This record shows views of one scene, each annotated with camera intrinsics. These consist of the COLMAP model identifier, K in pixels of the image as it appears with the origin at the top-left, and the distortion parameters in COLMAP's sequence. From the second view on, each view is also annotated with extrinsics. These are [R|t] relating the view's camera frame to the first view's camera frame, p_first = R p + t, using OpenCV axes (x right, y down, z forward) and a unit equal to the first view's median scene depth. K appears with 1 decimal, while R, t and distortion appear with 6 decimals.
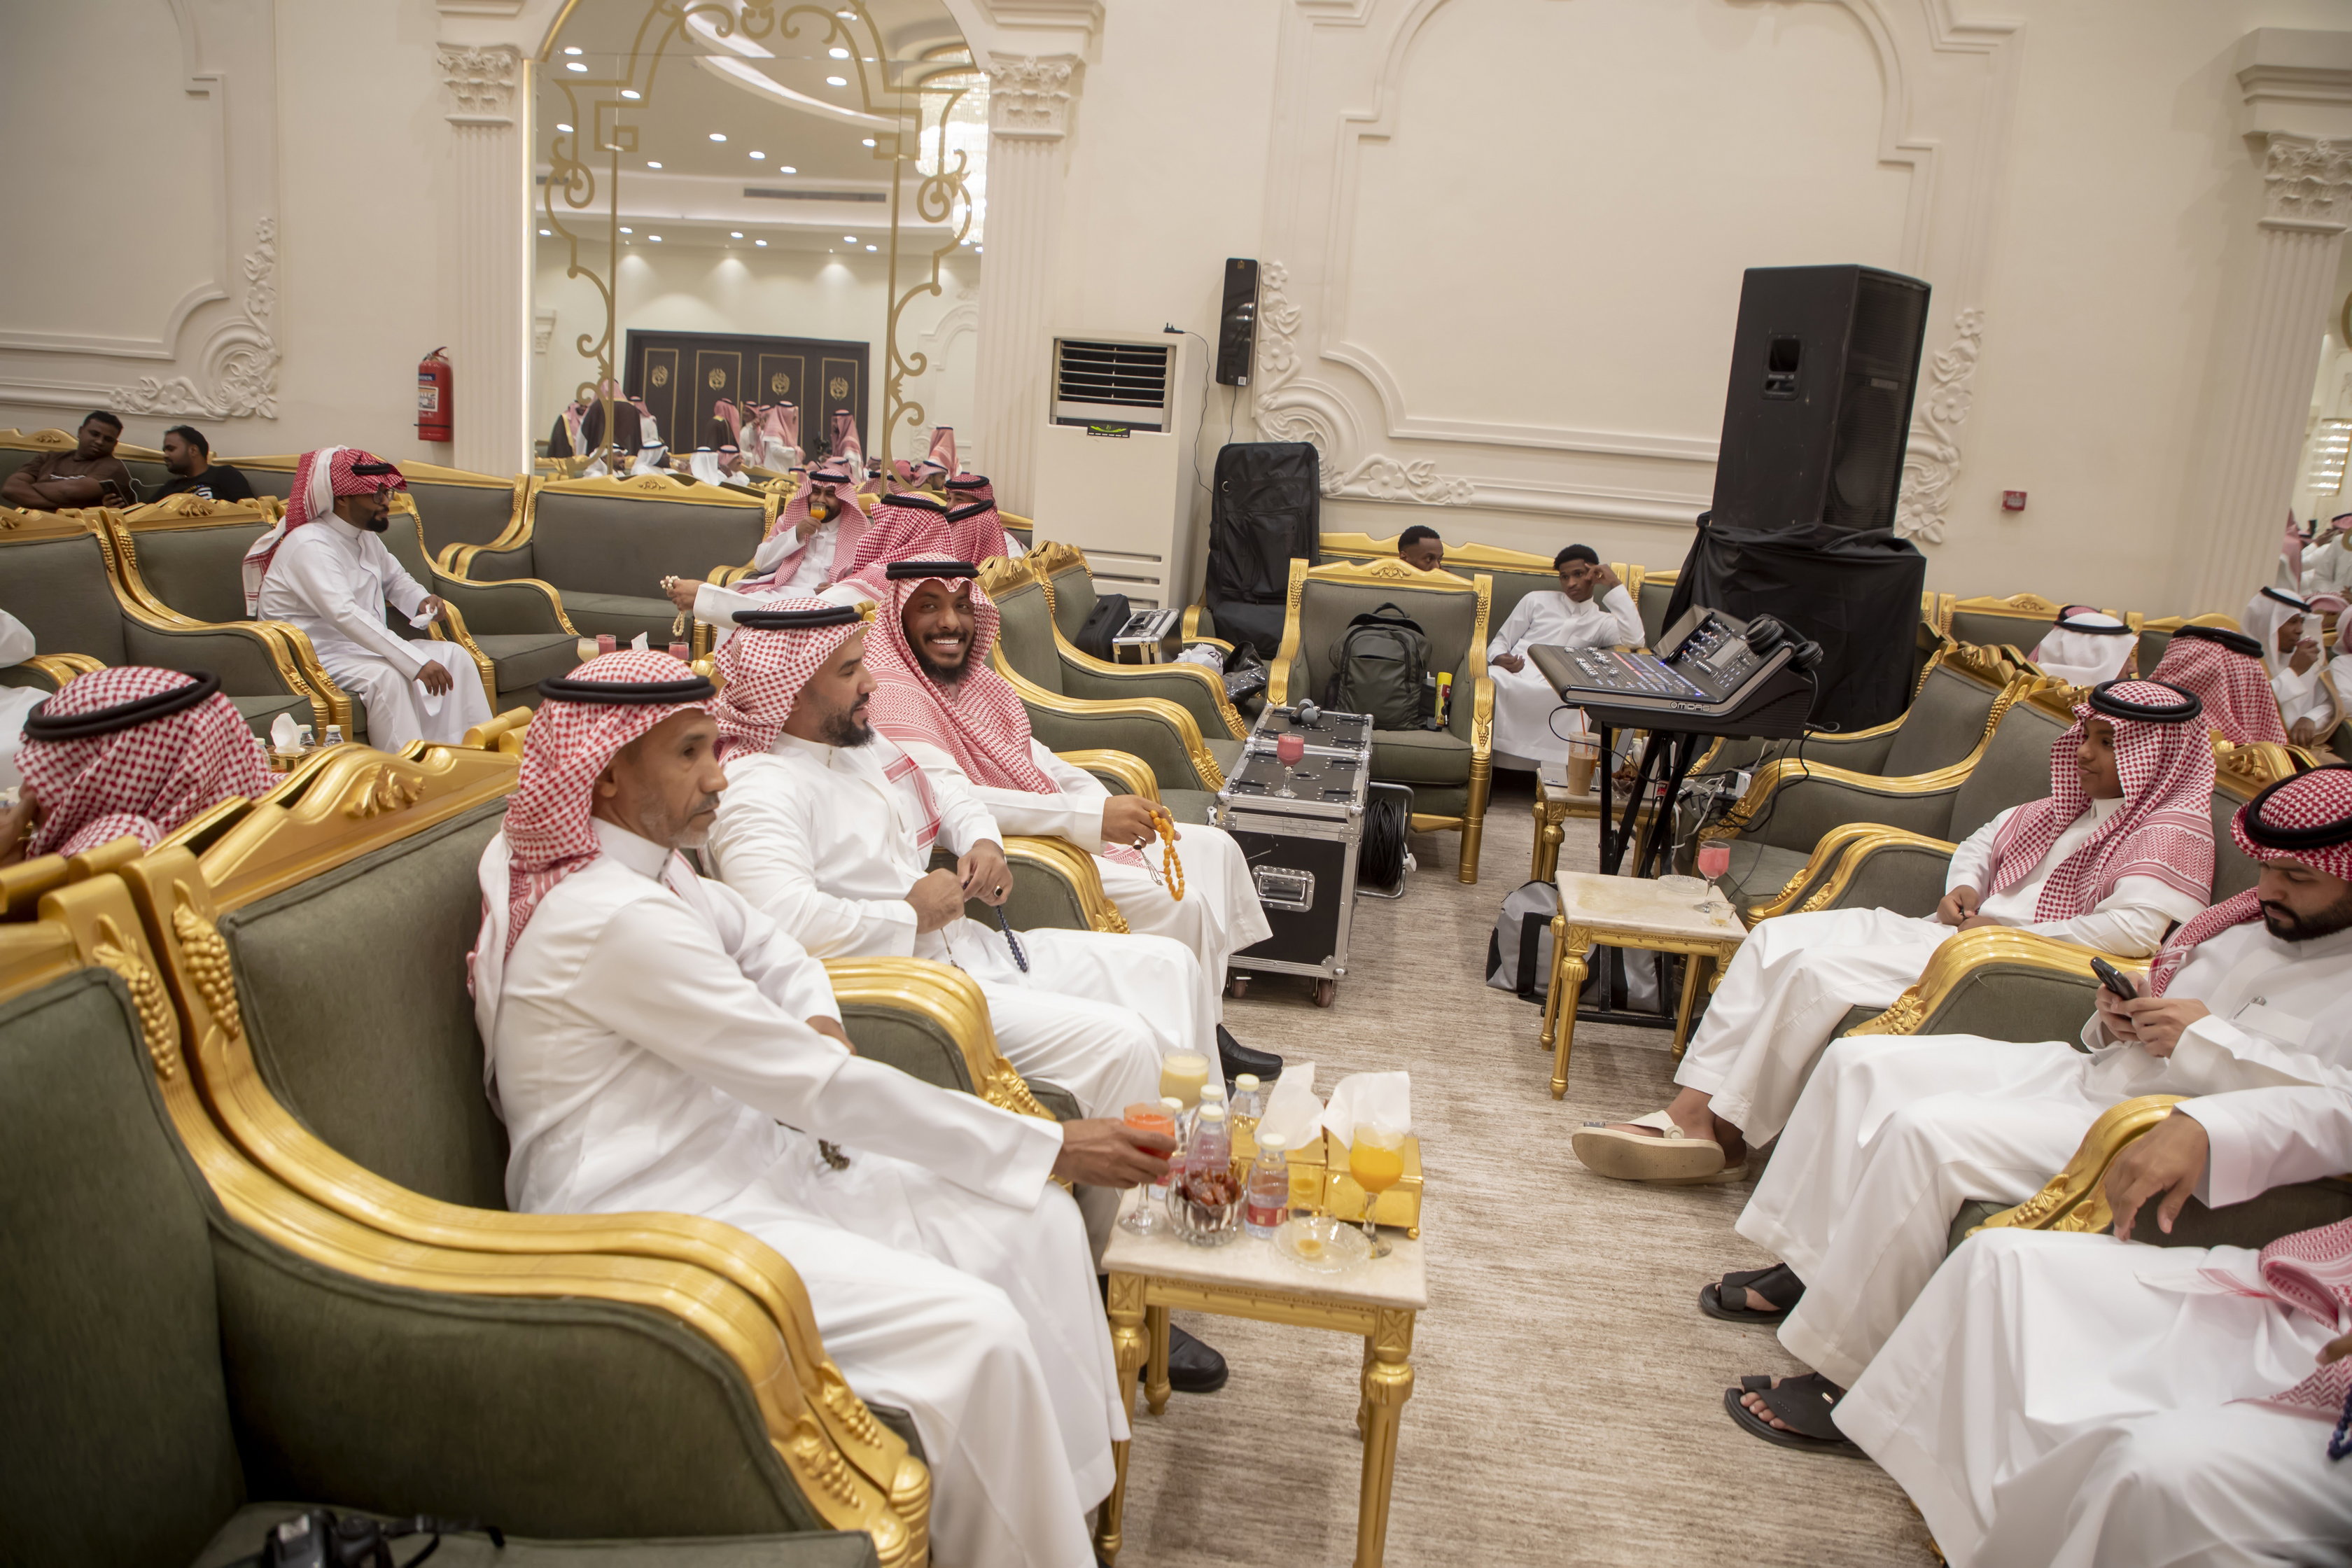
lens RADIAL K [[1606.1, 0, 1168.1], [0, 1606.1, 783.1], [0, 0, 1]] dist [-0.075236, 0.033160]
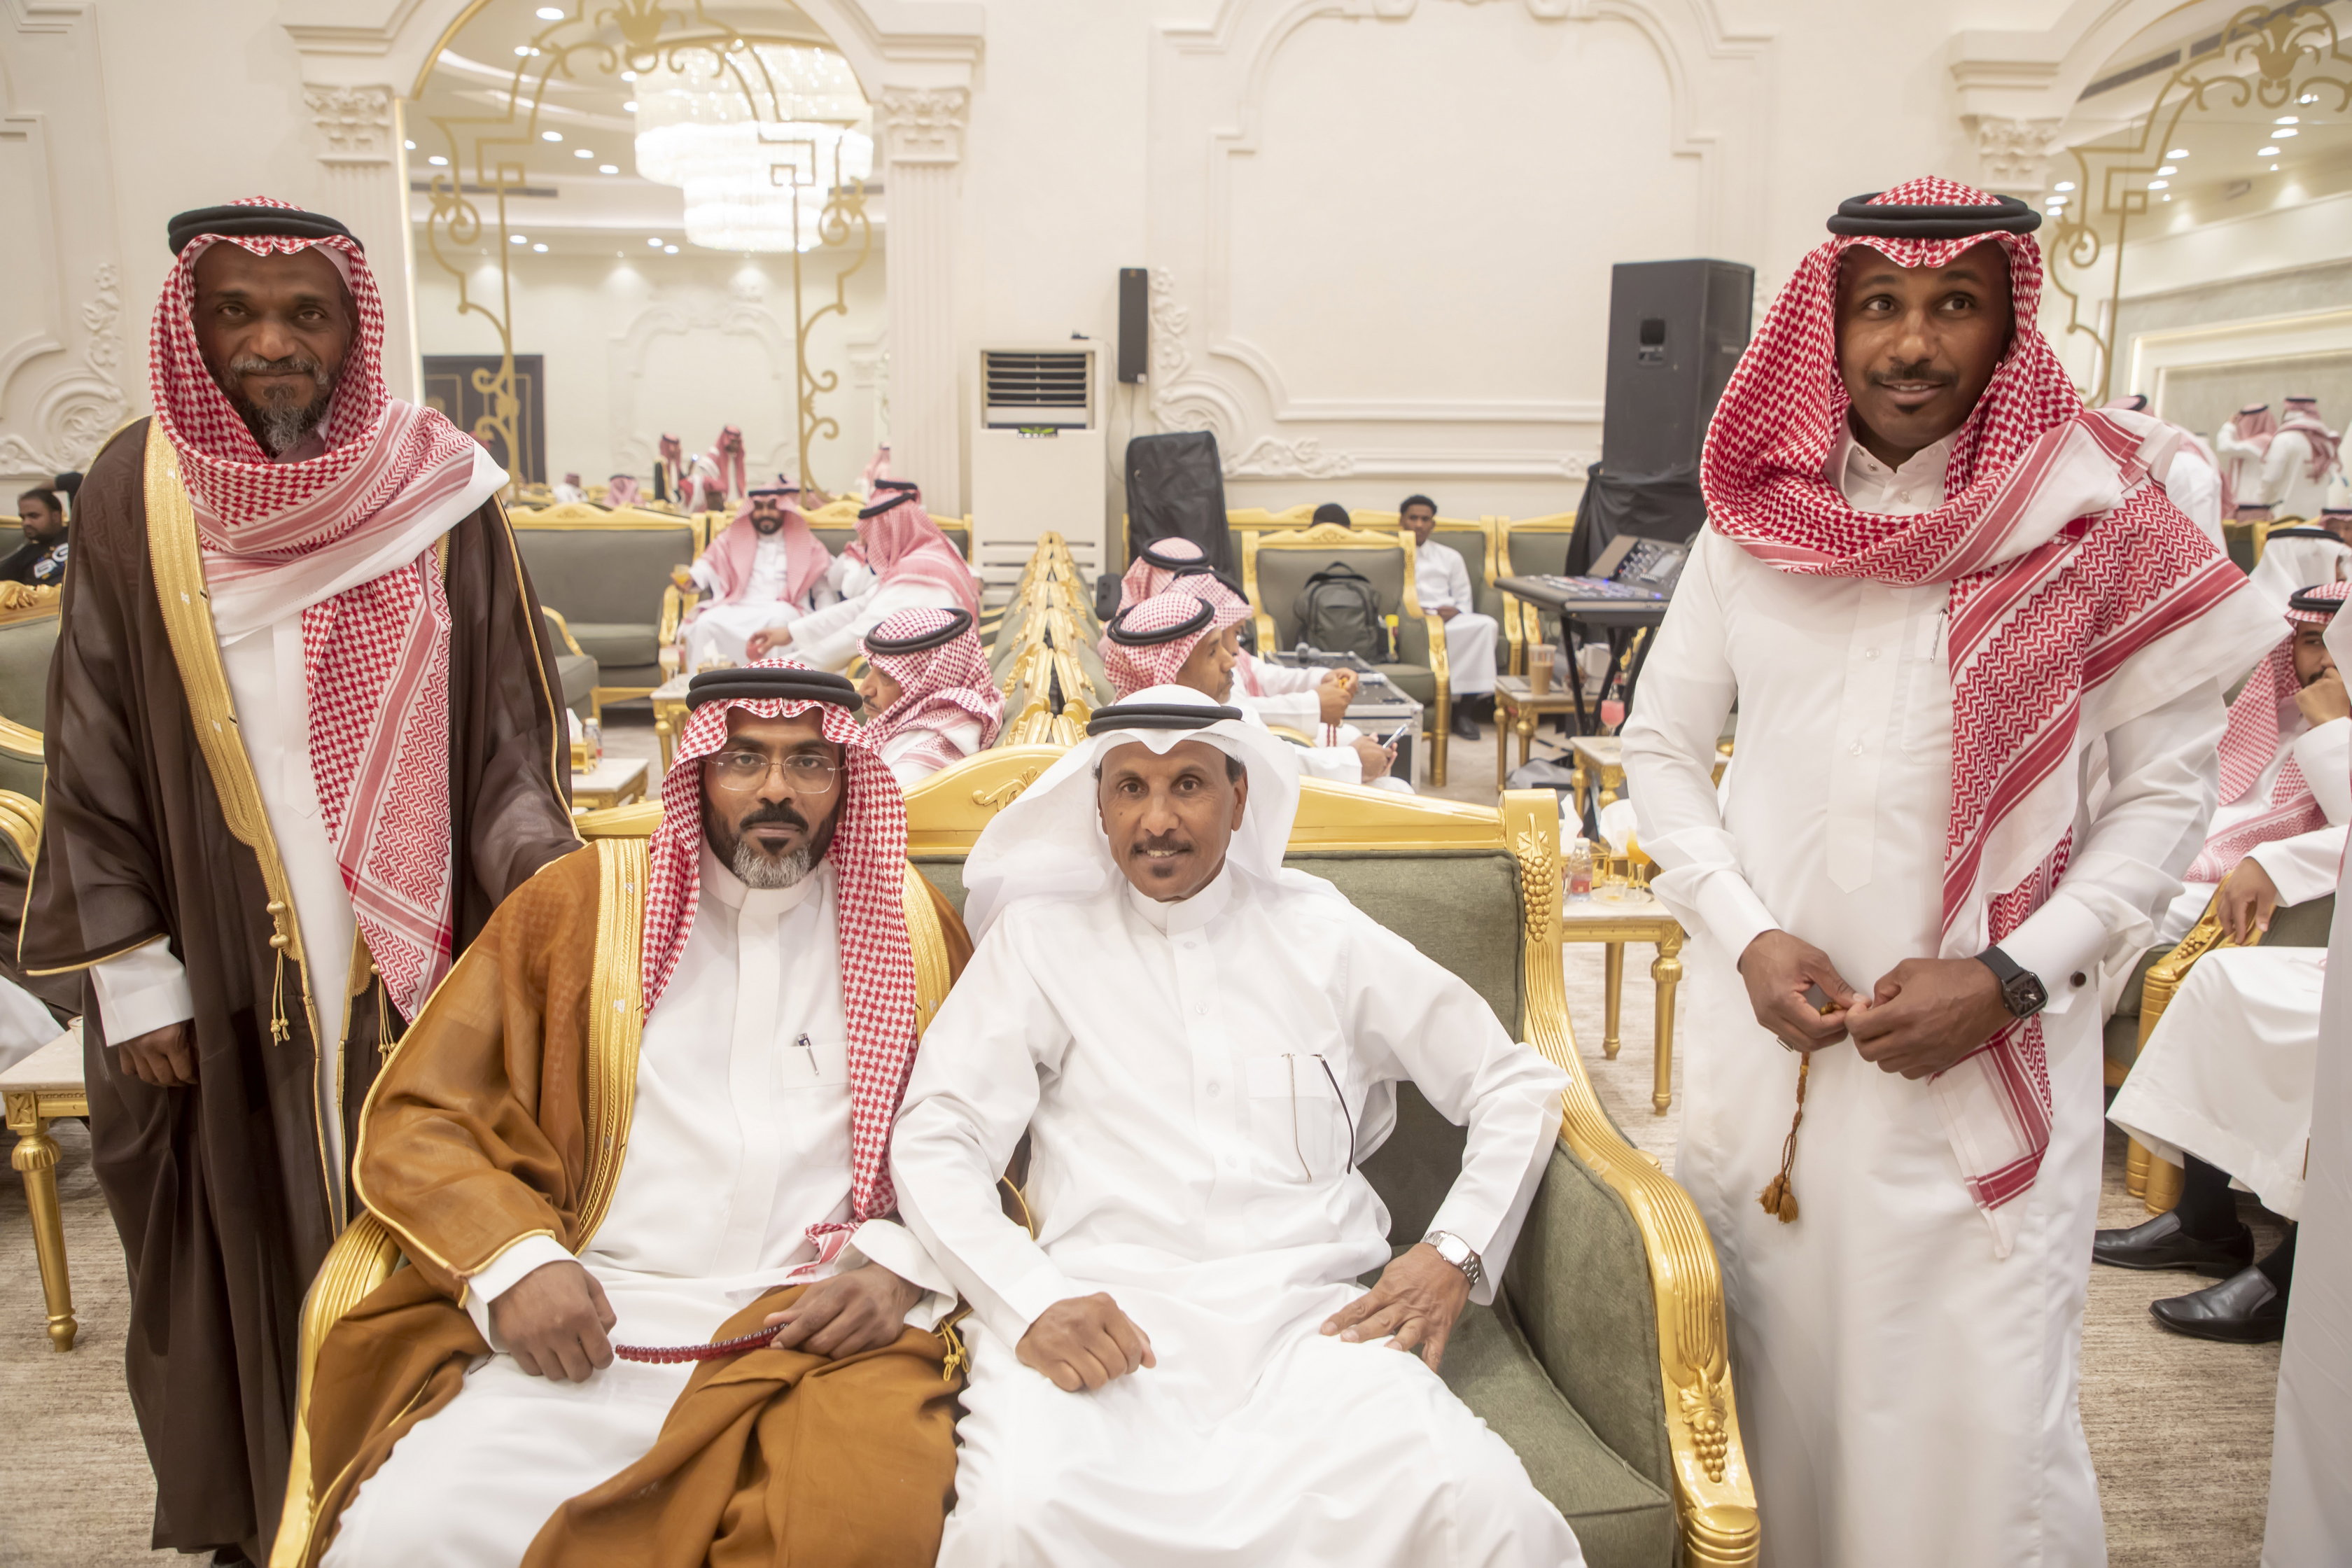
lens RADIAL K [[1740.4, 0, 1232.6], [0, 1740.4, 759.8], [0, 0, 1]] dist [-0.021719, 0.009278]
pose [[0.975936, -0.103284, 0.192044, -0.220809], [0.107398, 0.994154, -0.011109, 0.042354], [-0.189774, 0.031466, 0.981323, -0.259132]]
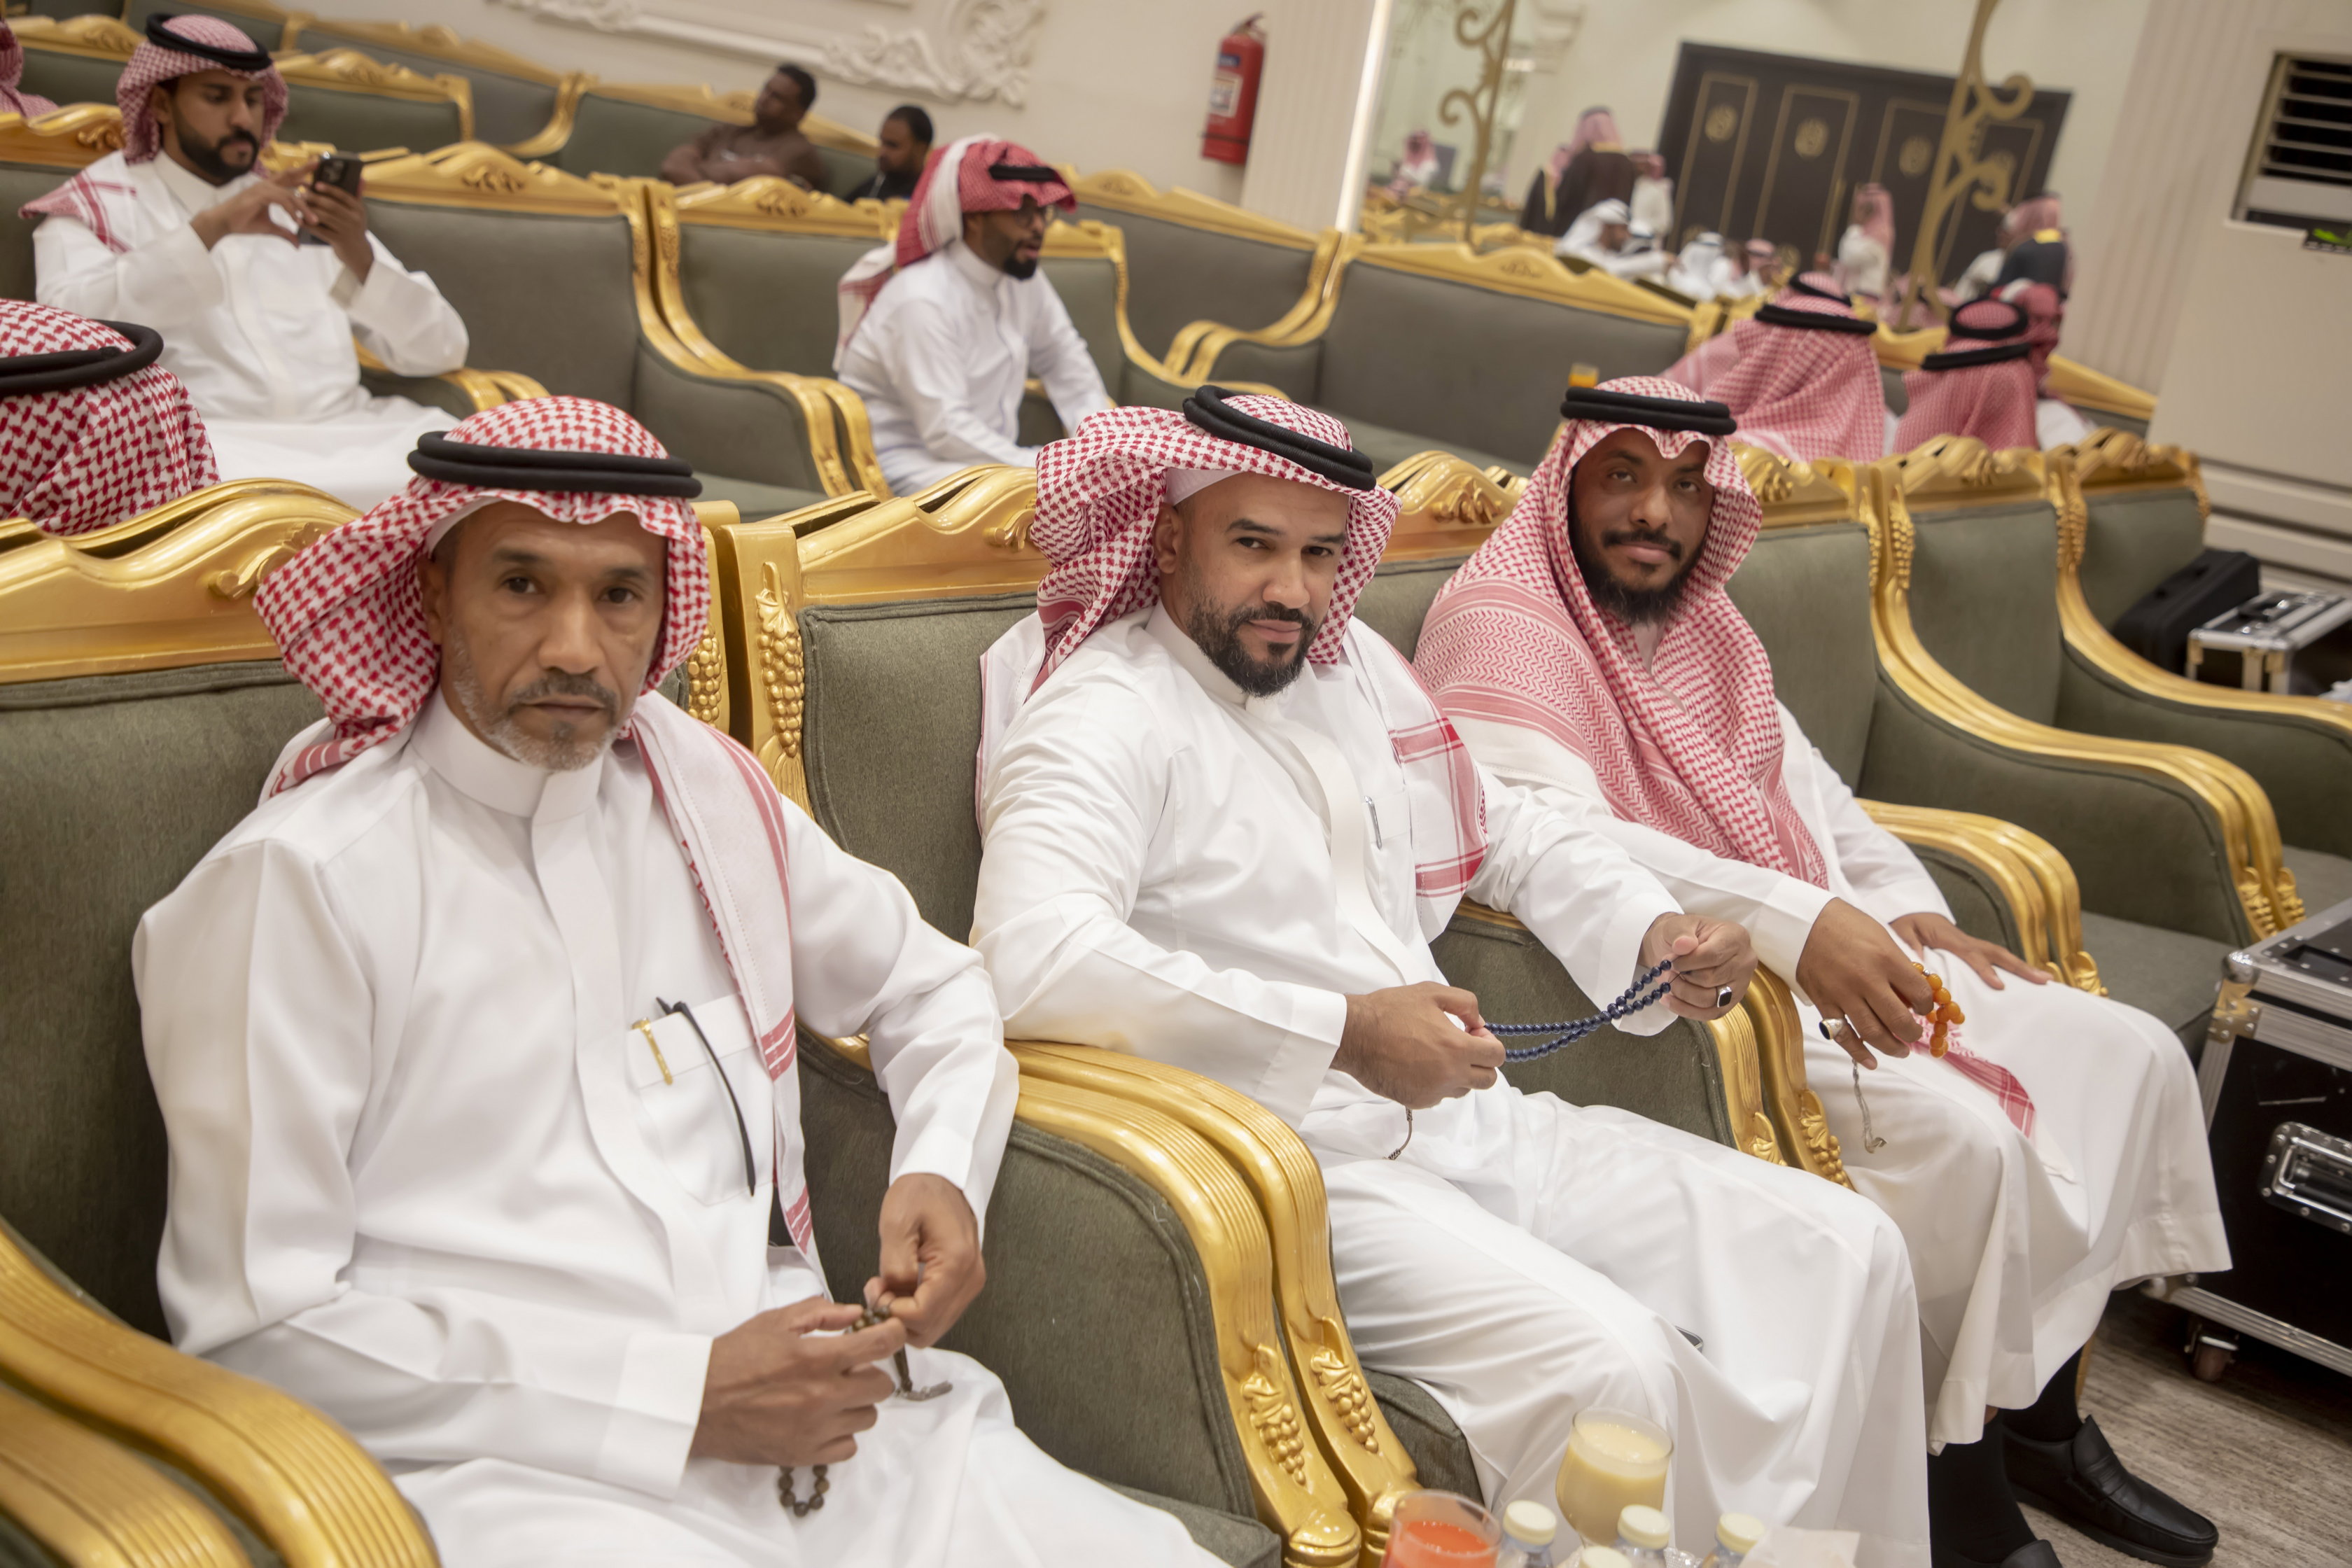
lens RADIAL K [[2558.4, 0, 1119.4], [0, 2558.4, 786.5], [0, 0, 1]] dist [0.118190, 0.000000]
pose [[0.853097, 0.201418, -0.481308, 0.094804], [-0.205397, 0.977641, 0.045067, -0.008729], [0.479623, 0.060412, 0.875392, 0.111688]]
